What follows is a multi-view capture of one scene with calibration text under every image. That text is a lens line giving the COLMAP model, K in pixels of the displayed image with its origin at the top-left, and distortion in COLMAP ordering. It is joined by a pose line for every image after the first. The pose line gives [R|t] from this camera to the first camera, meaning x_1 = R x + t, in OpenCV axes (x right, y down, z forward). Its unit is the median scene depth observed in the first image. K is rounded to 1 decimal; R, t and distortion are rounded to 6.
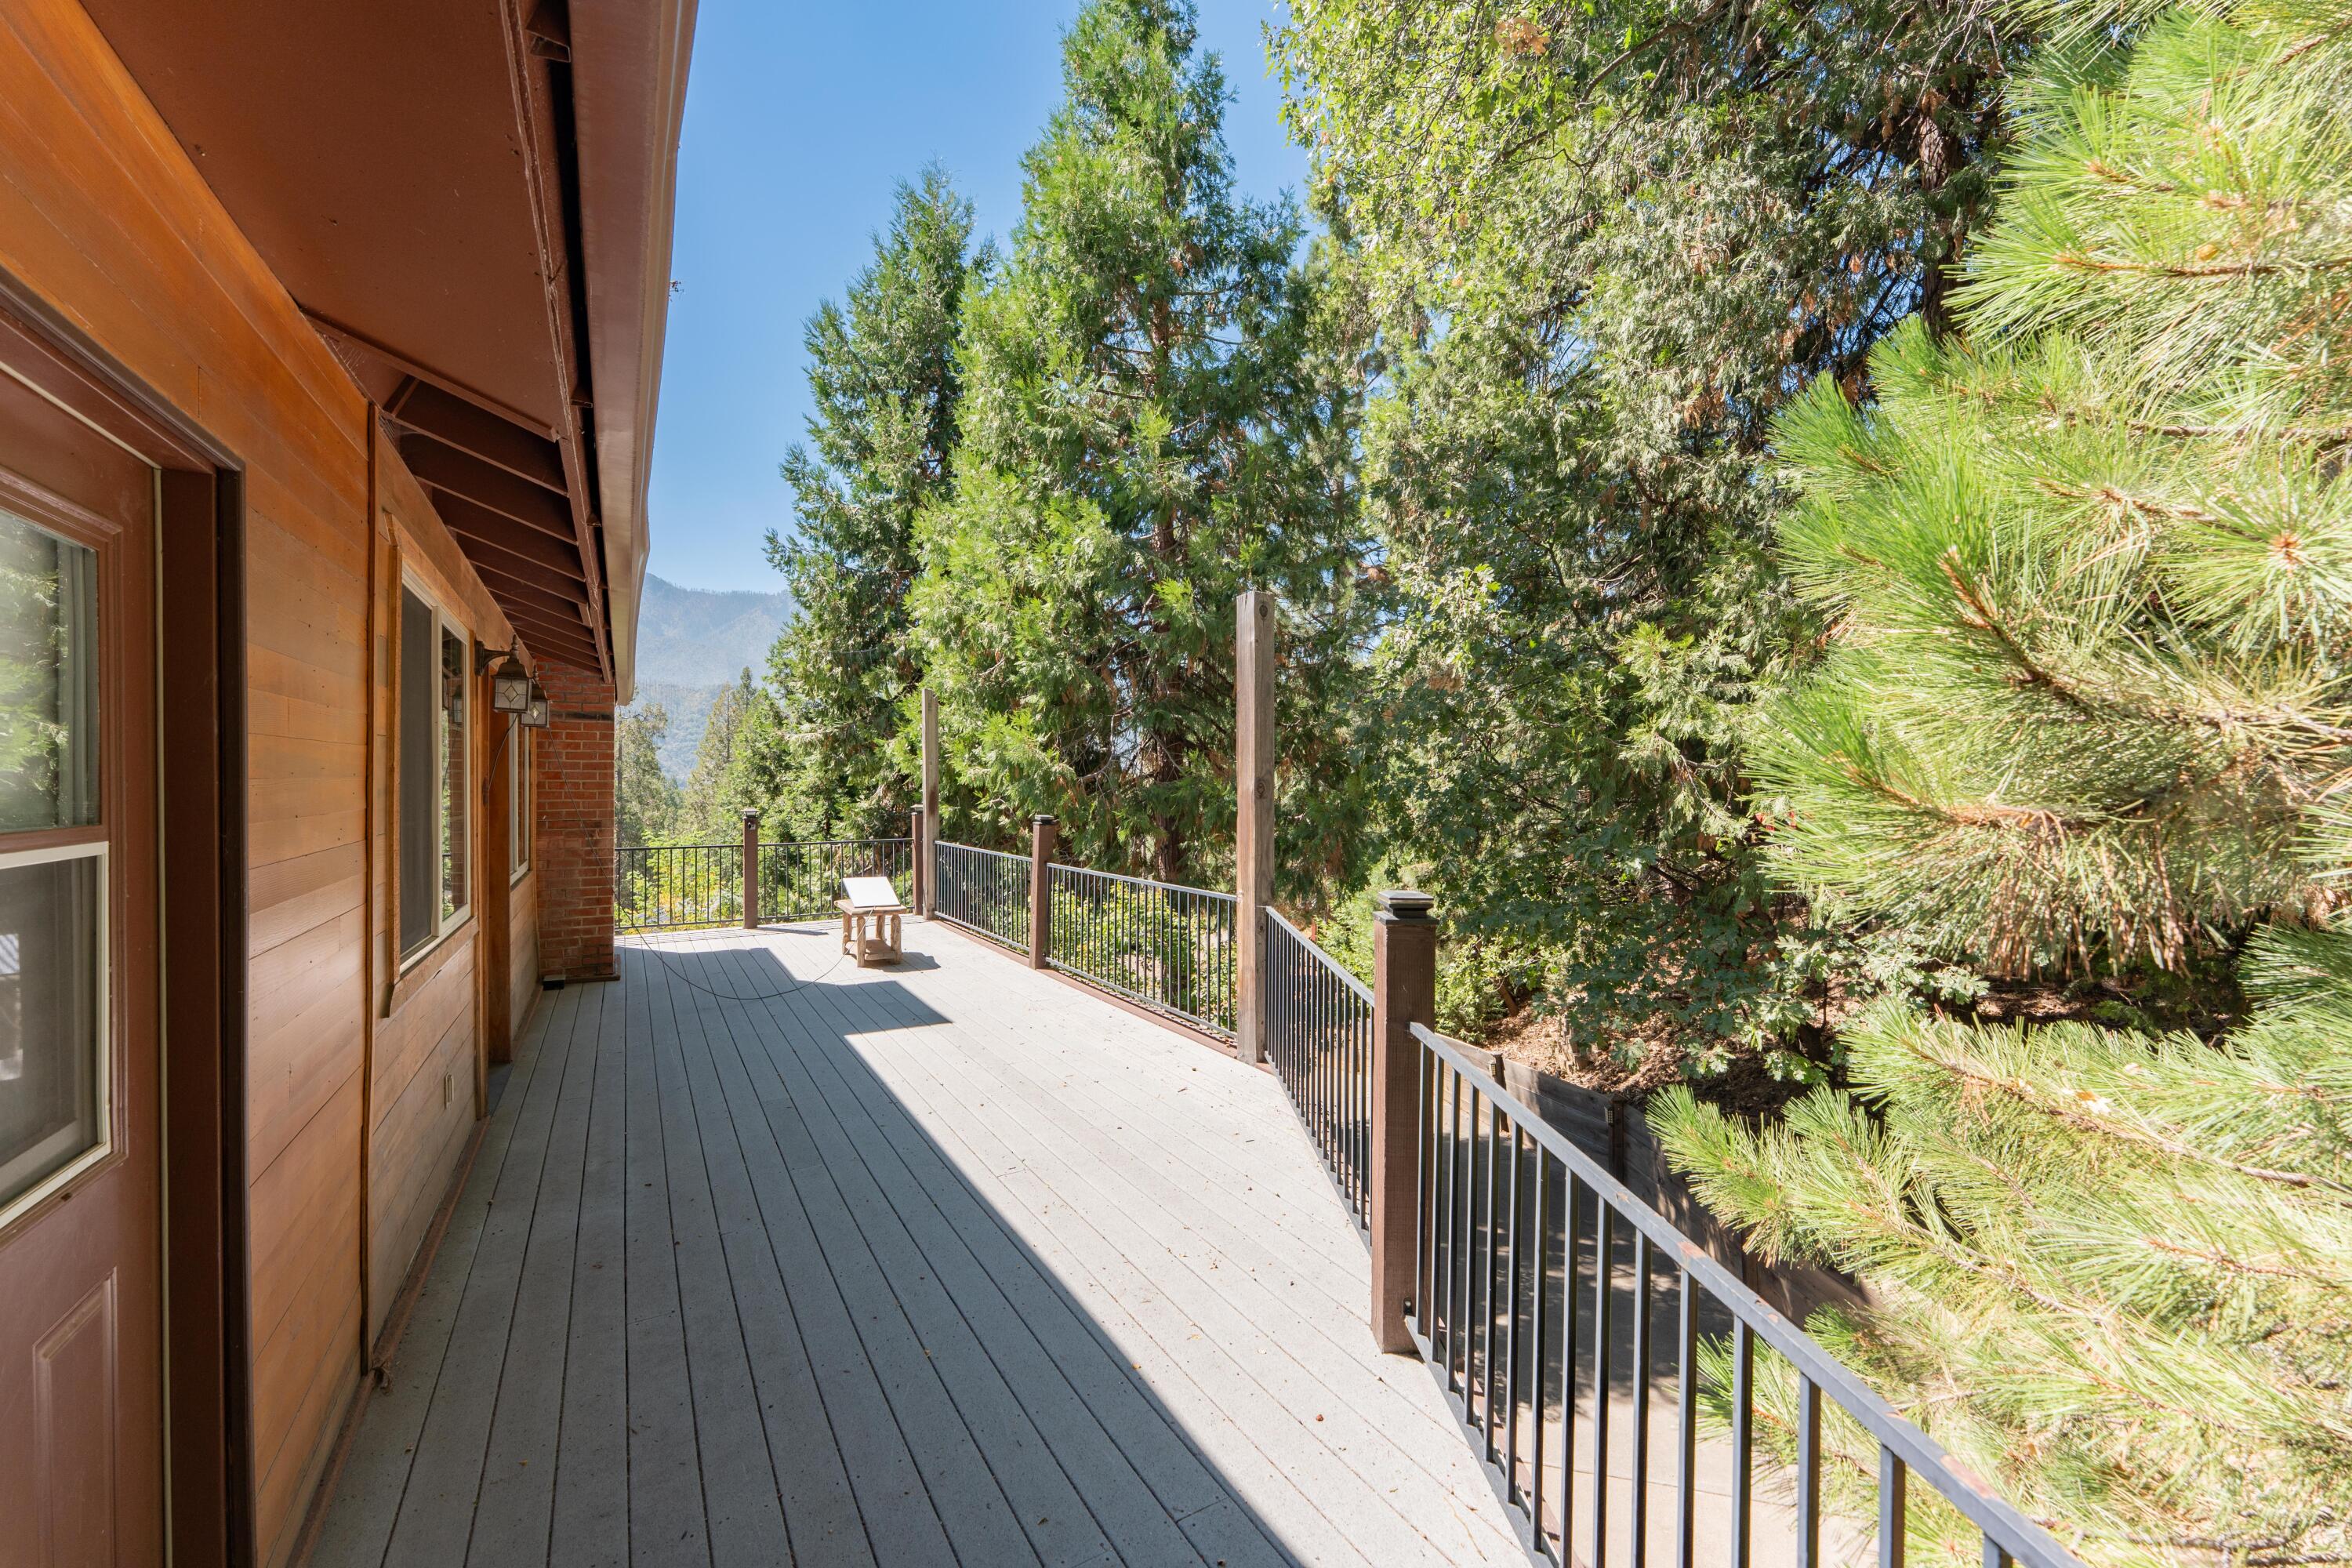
lens RADIAL K [[940.1, 0, 1172.7], [0, 940.1, 785.5], [0, 0, 1]] dist [-0.003563, -0.000733]
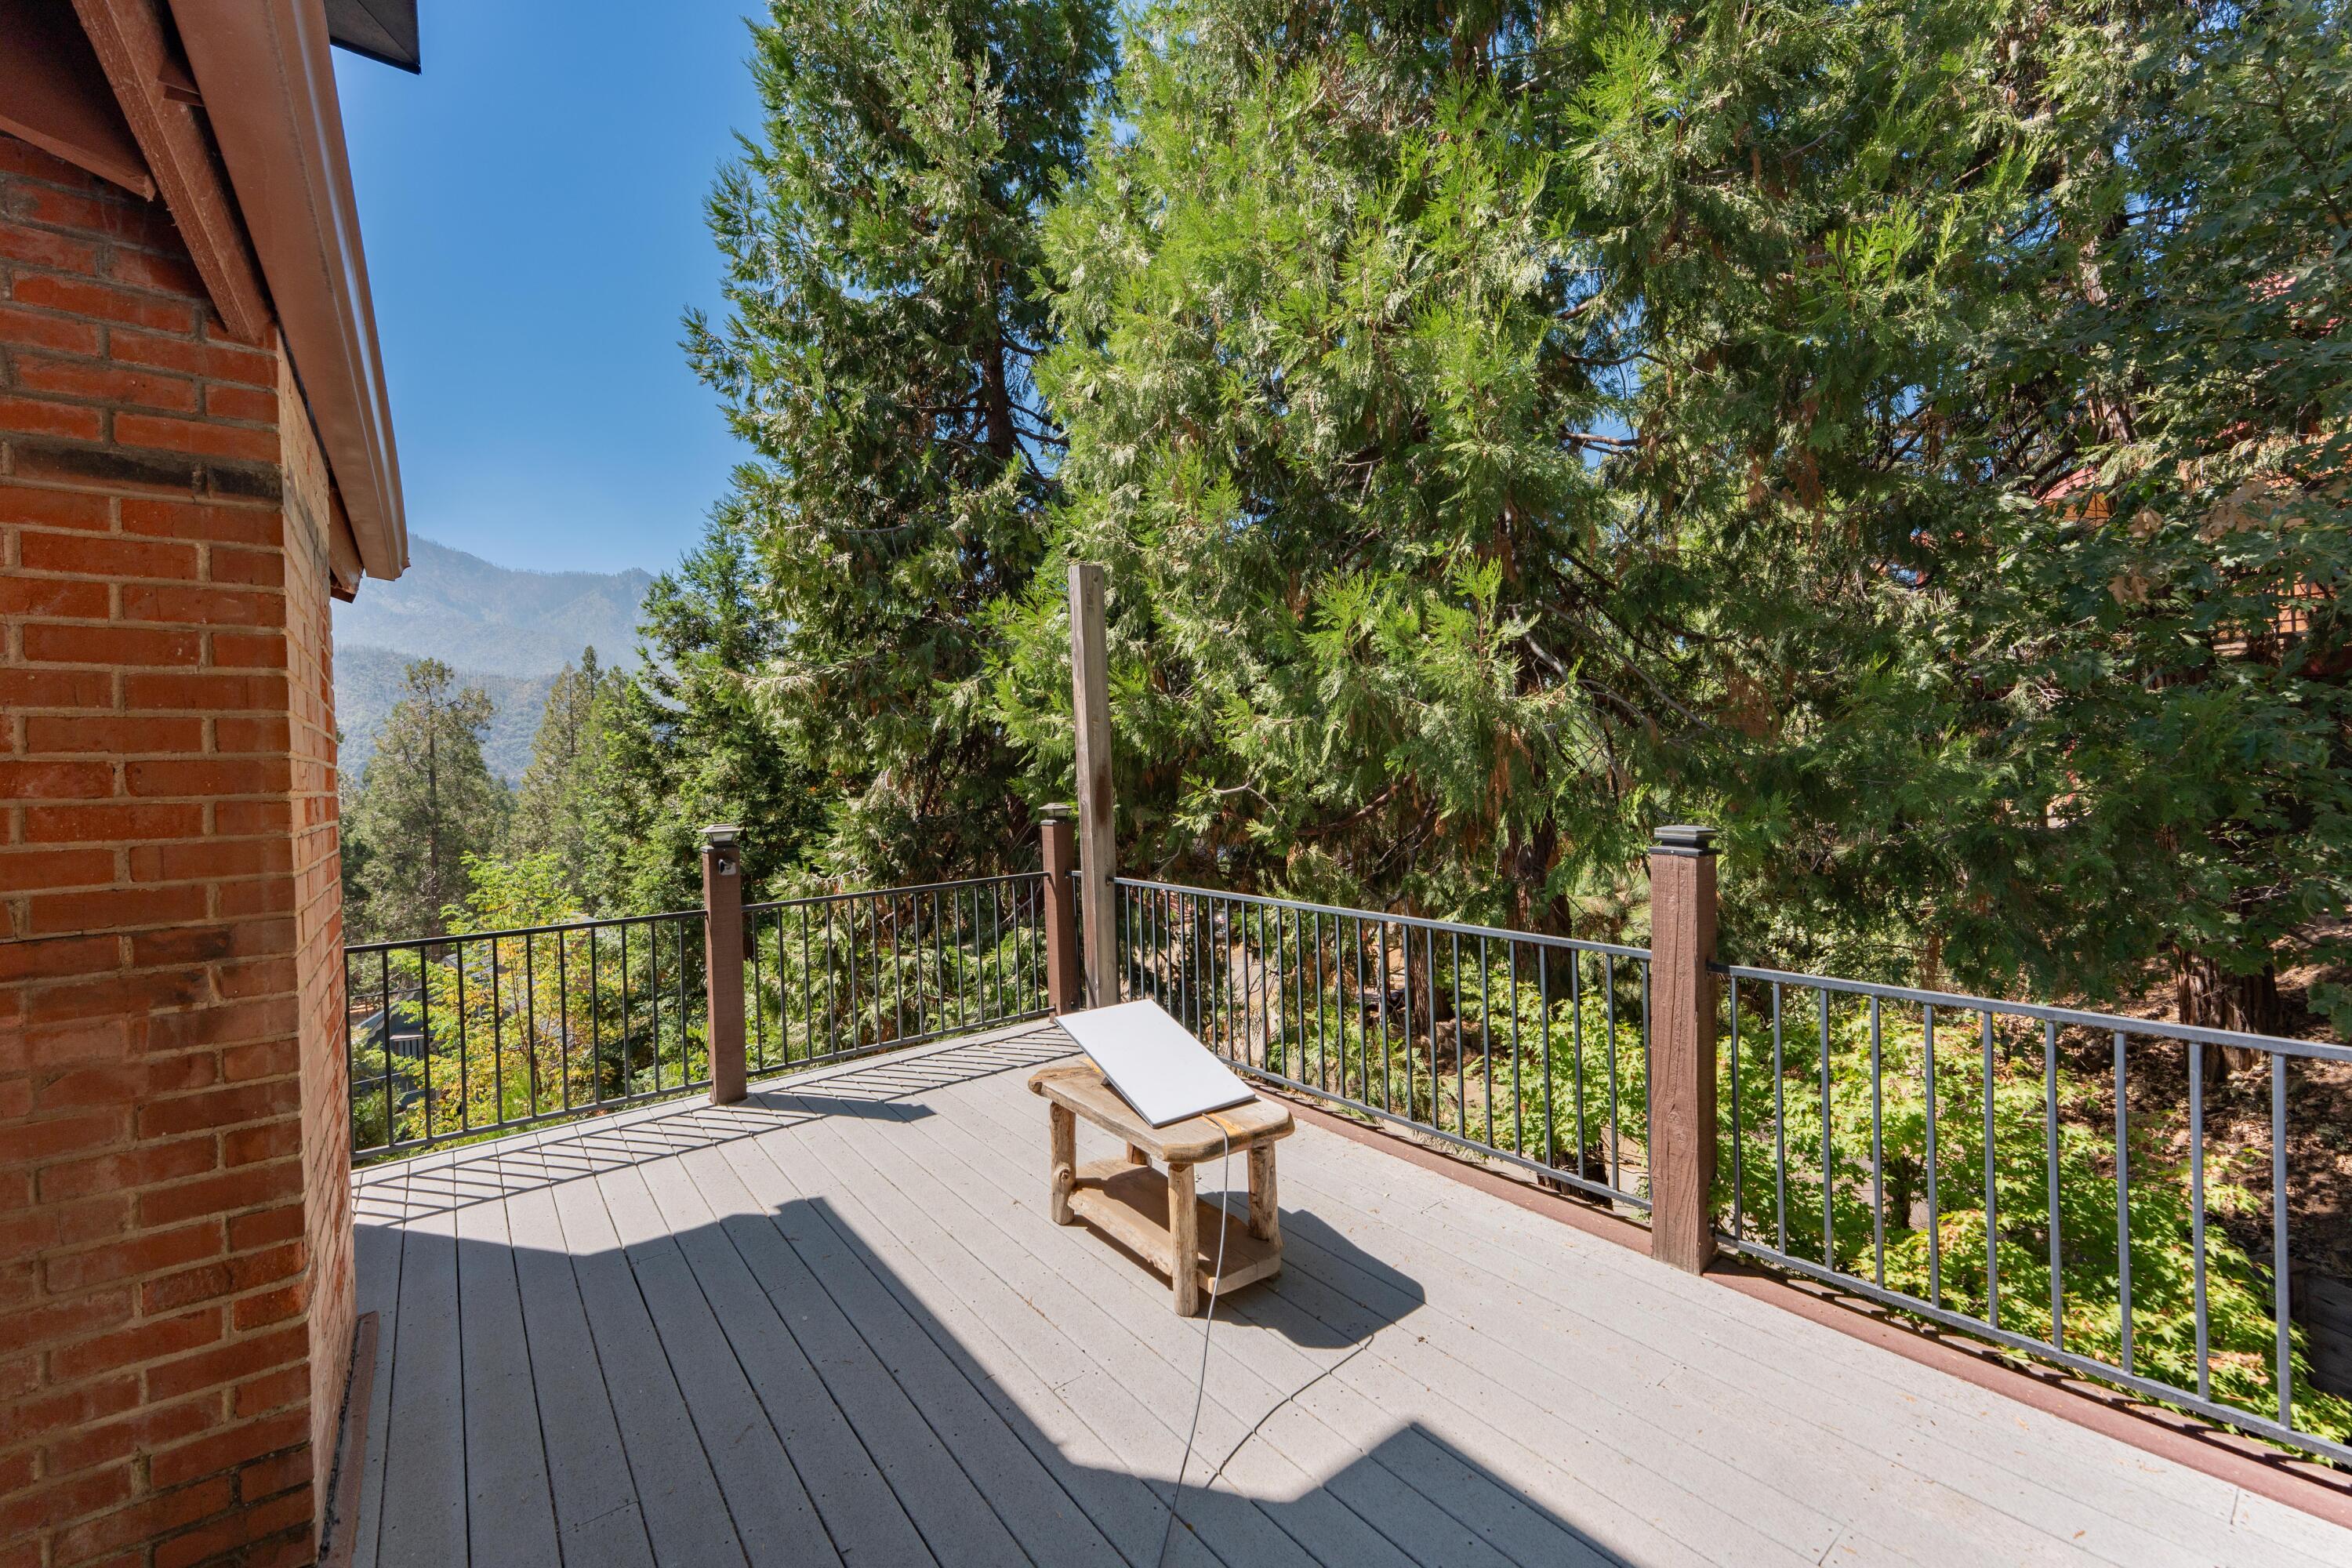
lens RADIAL K [[940.1, 0, 1172.7], [0, 940.1, 785.5], [0, 0, 1]] dist [-0.003563, -0.000733]
pose [[0.990759, -0.029543, 0.132378, -0.137304], [0.027386, 0.999461, 0.018084, 0.001678], [-0.132840, -0.014292, 0.991034, 0.246549]]
